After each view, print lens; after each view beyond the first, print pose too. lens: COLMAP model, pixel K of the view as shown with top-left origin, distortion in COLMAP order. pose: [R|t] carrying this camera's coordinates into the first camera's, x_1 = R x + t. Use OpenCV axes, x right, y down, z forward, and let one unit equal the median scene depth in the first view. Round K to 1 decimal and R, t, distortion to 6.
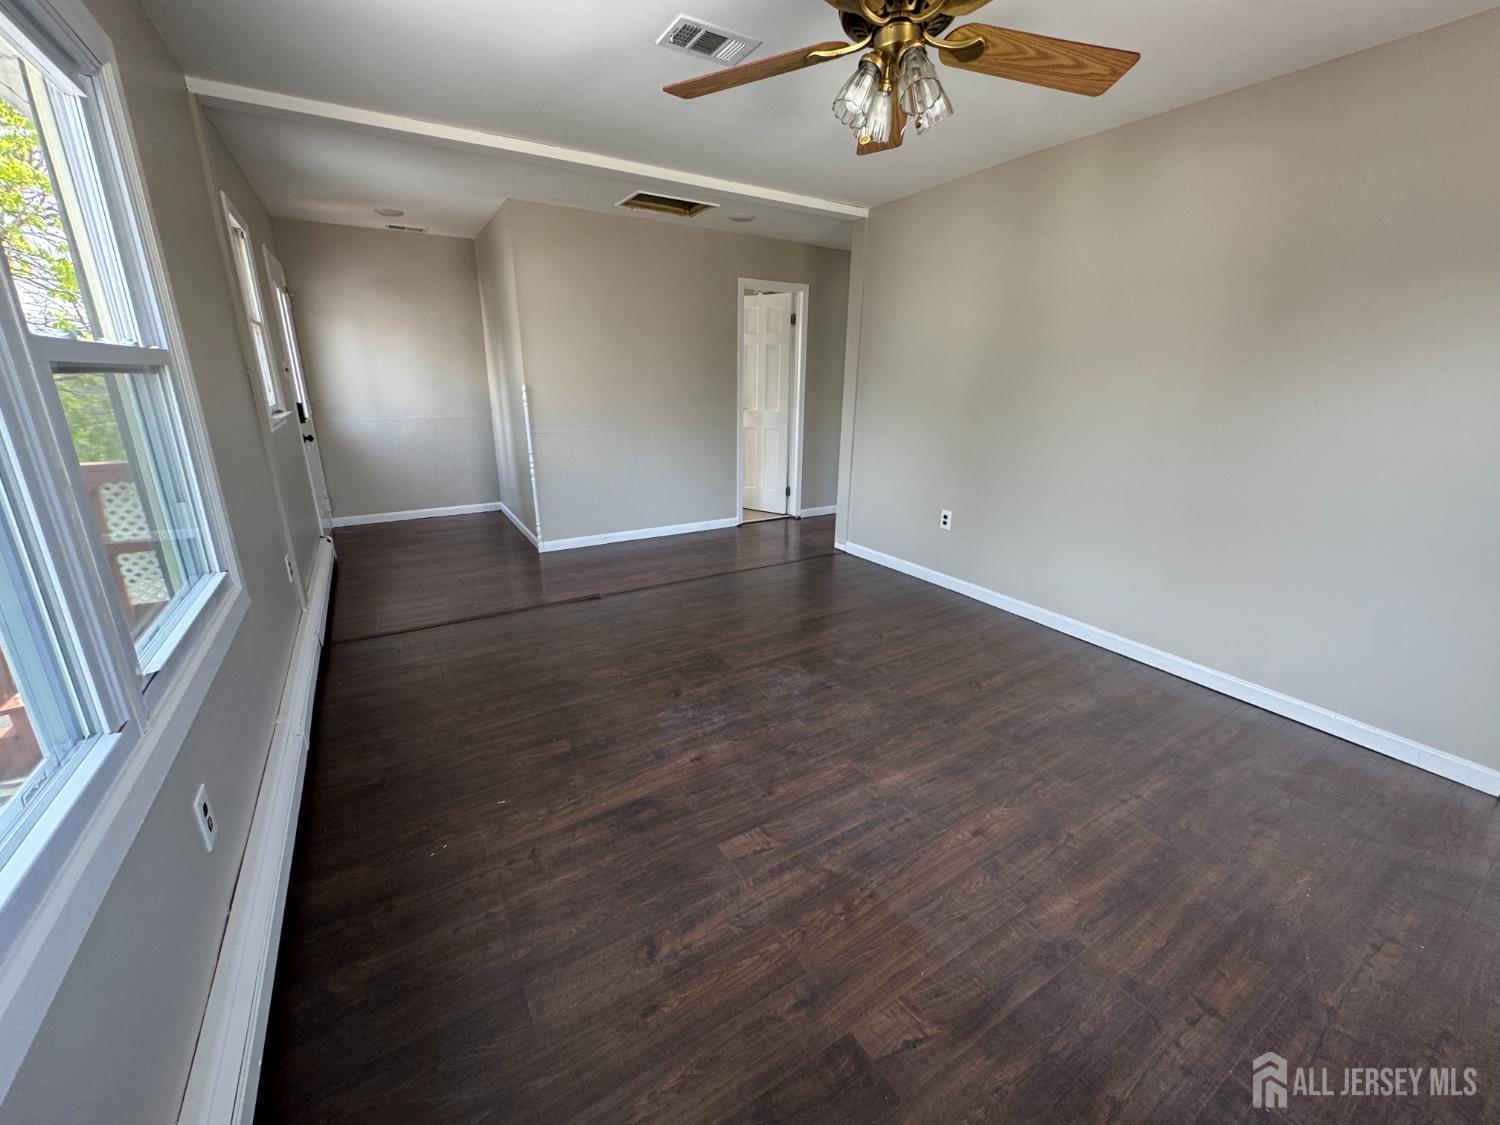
lens RADIAL K [[598.3, 0, 750.0], [0, 598.3, 562.5], [0, 0, 1]] dist [-0.003339, -0.000427]
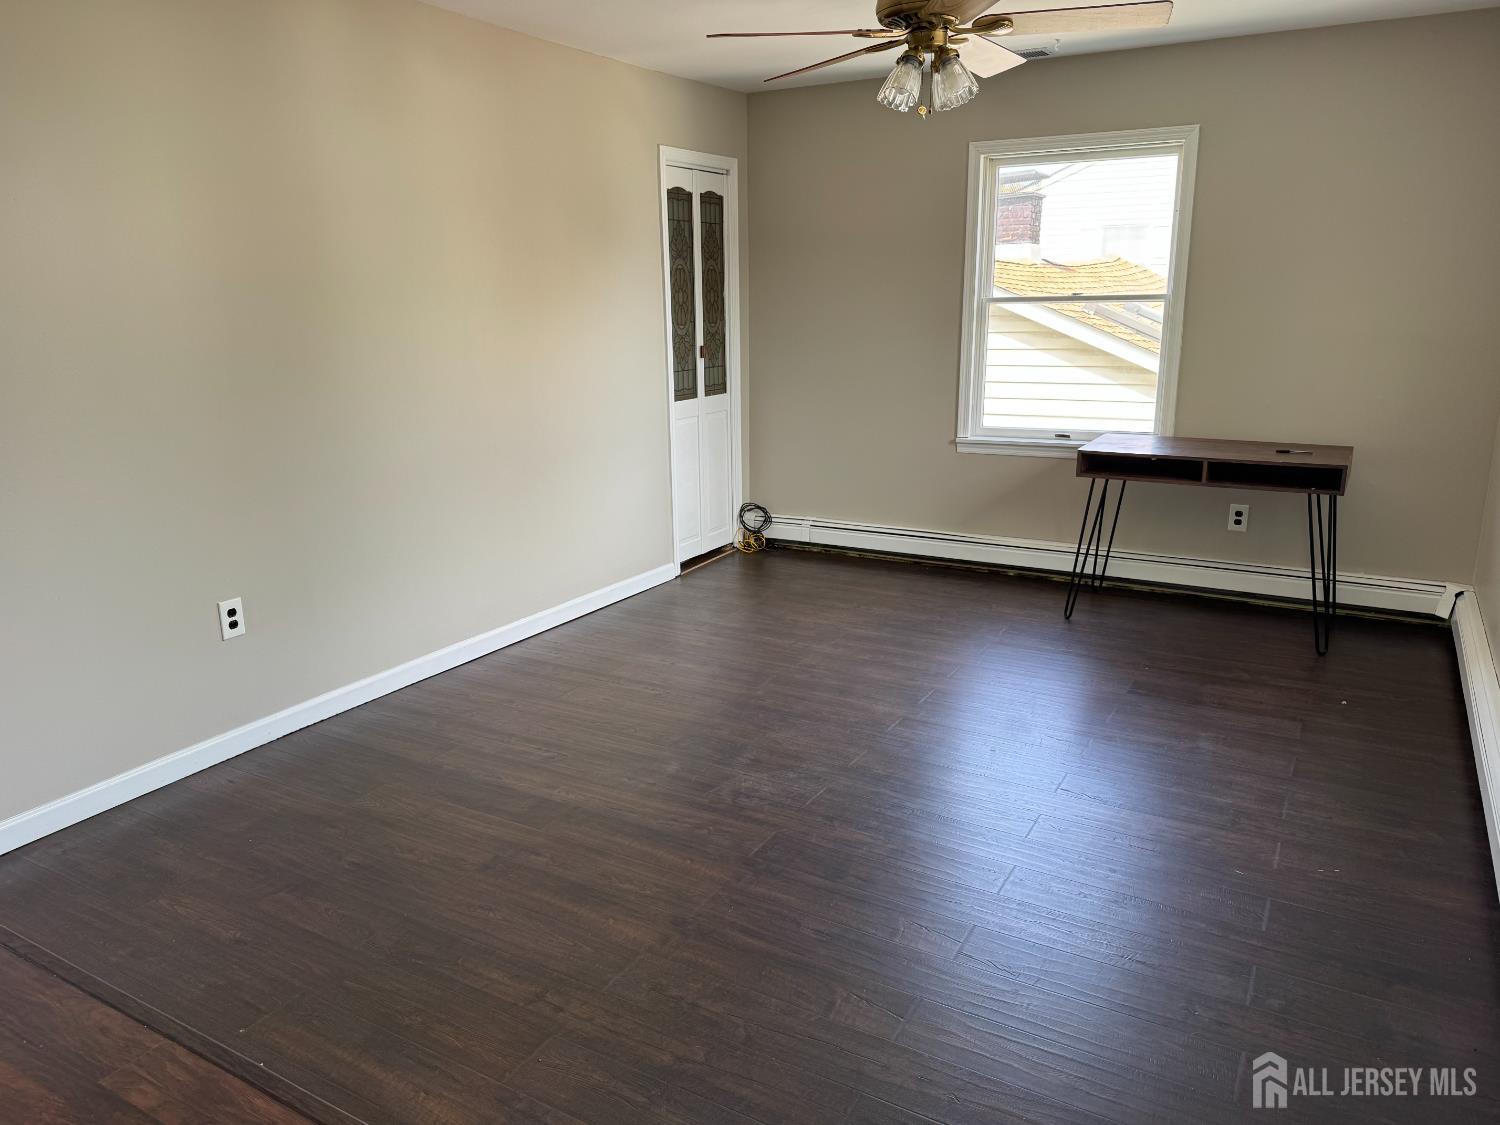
lens RADIAL K [[1050.3, 0, 750.2], [0, 1050.3, 565.2], [0, 0, 1]] dist [0.079351, -0.110499]
pose [[-0.476783, -0.225031, 0.849729, -0.828754], [0.267336, 0.883764, 0.384047, -0.453189], [-0.837382, 0.410270, -0.361205, 1.290731]]
